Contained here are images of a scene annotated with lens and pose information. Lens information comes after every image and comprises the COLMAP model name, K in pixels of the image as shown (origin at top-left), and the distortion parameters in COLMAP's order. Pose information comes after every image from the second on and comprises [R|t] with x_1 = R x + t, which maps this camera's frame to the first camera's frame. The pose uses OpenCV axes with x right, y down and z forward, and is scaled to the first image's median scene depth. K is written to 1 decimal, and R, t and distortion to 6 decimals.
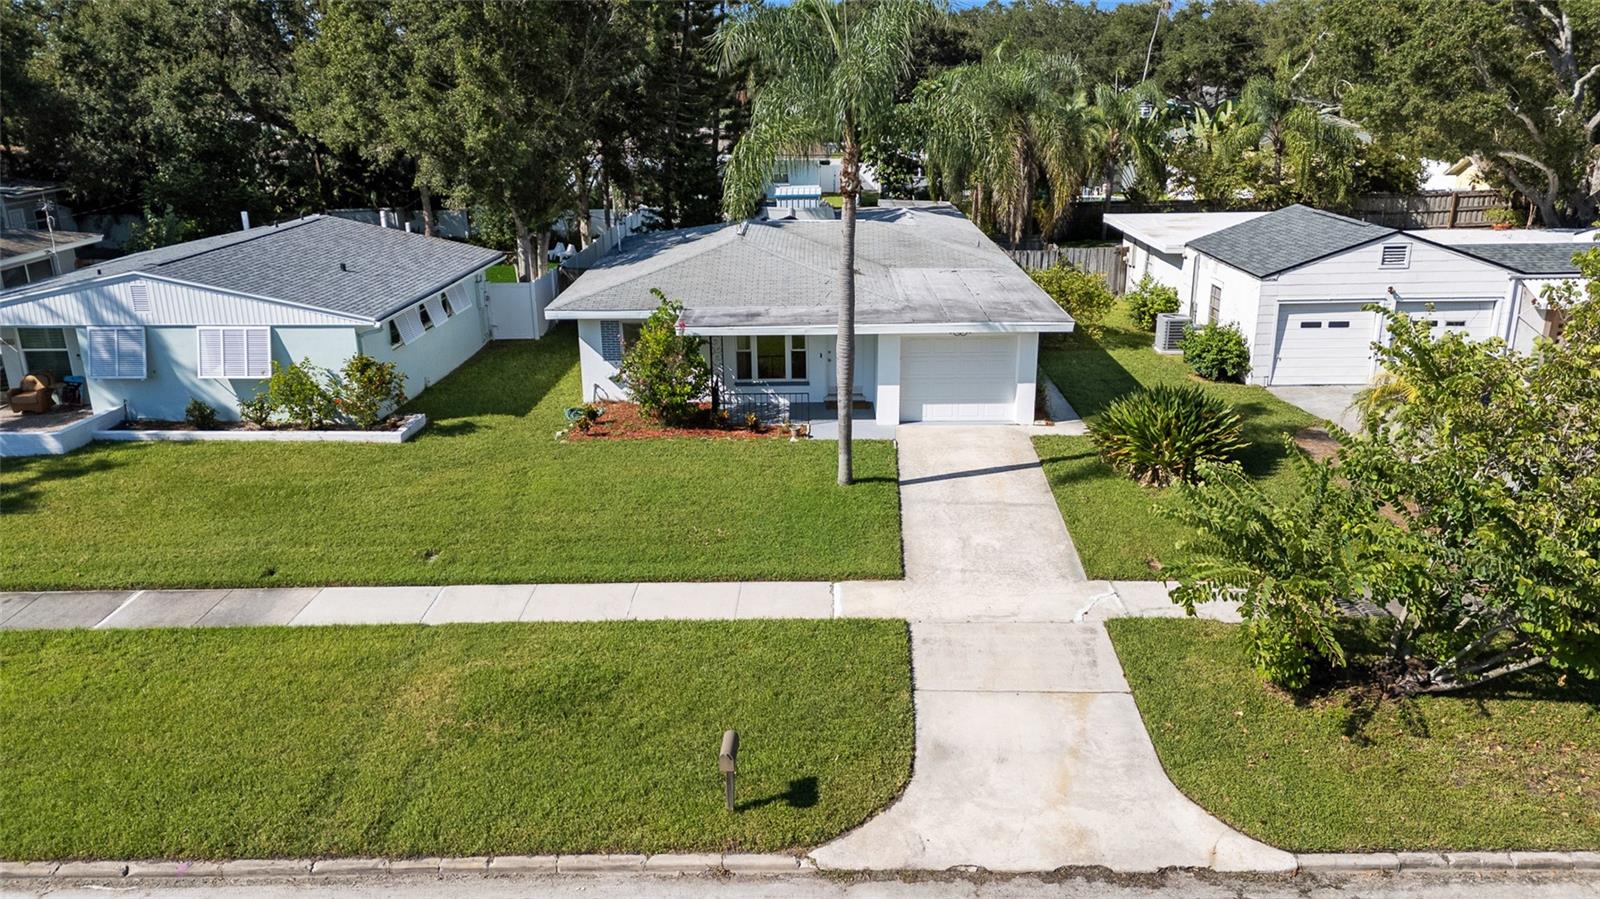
lens RADIAL K [[1146.3, 0, 802.7], [0, 1146.3, 448.3], [0, 0, 1]] dist [0.002789, 0.002840]
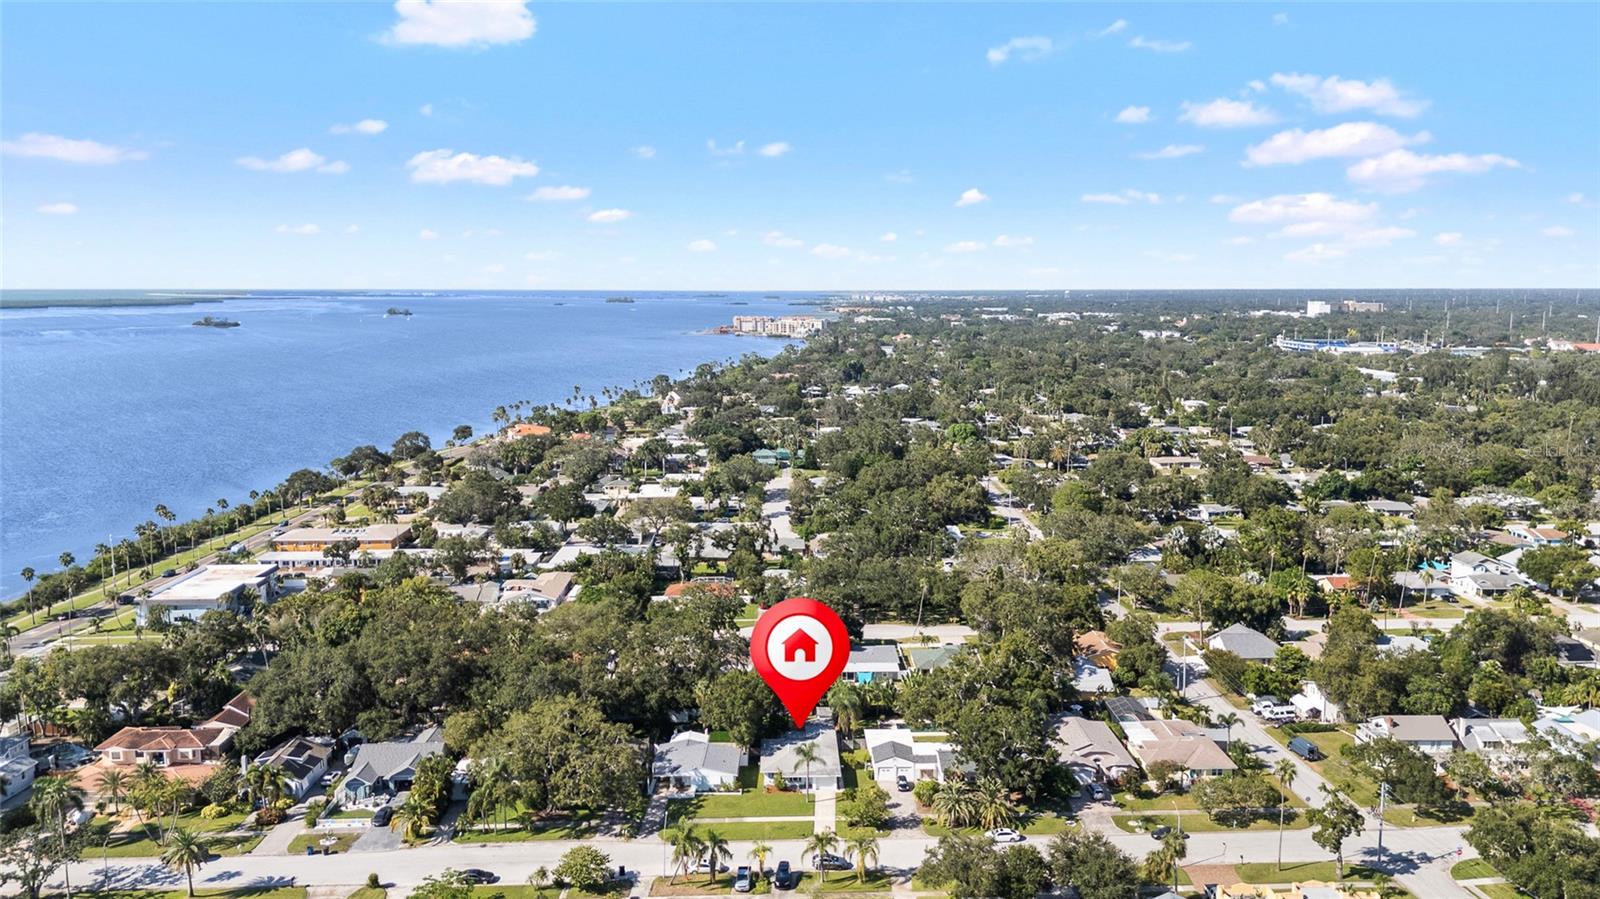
lens RADIAL K [[1146.3, 0, 802.2], [0, 1146.3, 452.1], [0, 0, 1]] dist [0.002789, 0.002840]
pose [[0.999553, 0.003451, 0.029698, -0.201666], [0.001890, 0.984031, -0.177987, -0.785576], [-0.029838, 0.177963, 0.983585, -6.003678]]
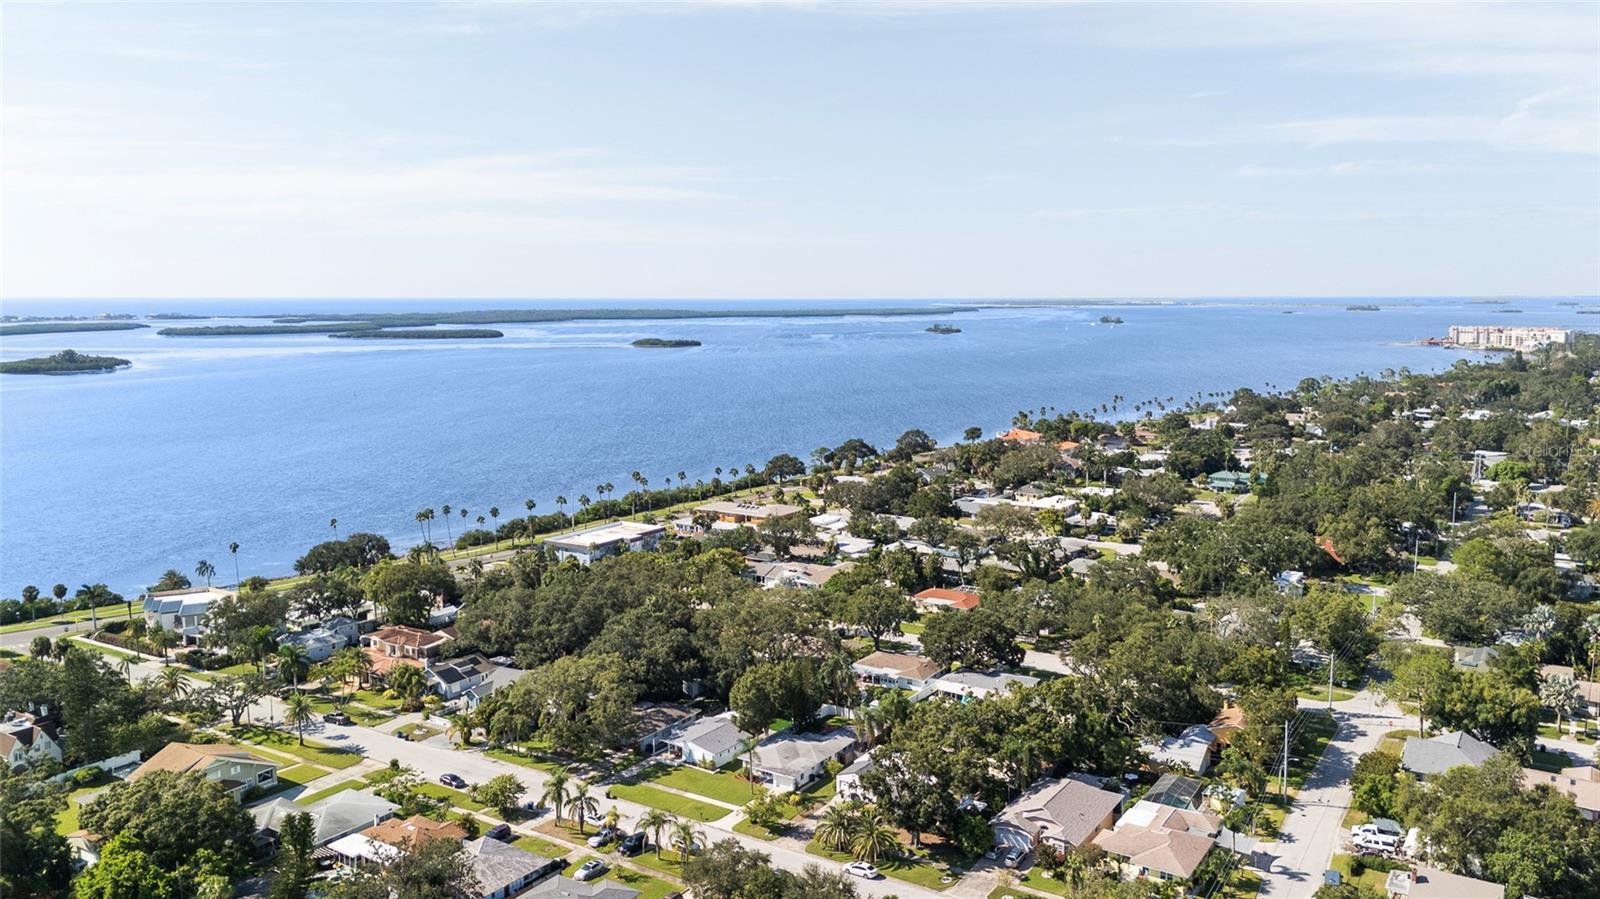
lens RADIAL K [[1146.3, 0, 812.7], [0, 1146.3, 450.8], [0, 0, 1]] dist [0.002789, 0.002840]
pose [[0.843780, 0.071656, -0.531884, 3.752941], [-0.168415, 0.976339, -0.135639, -1.083667], [0.509580, 0.204026, 0.835884, -4.976808]]
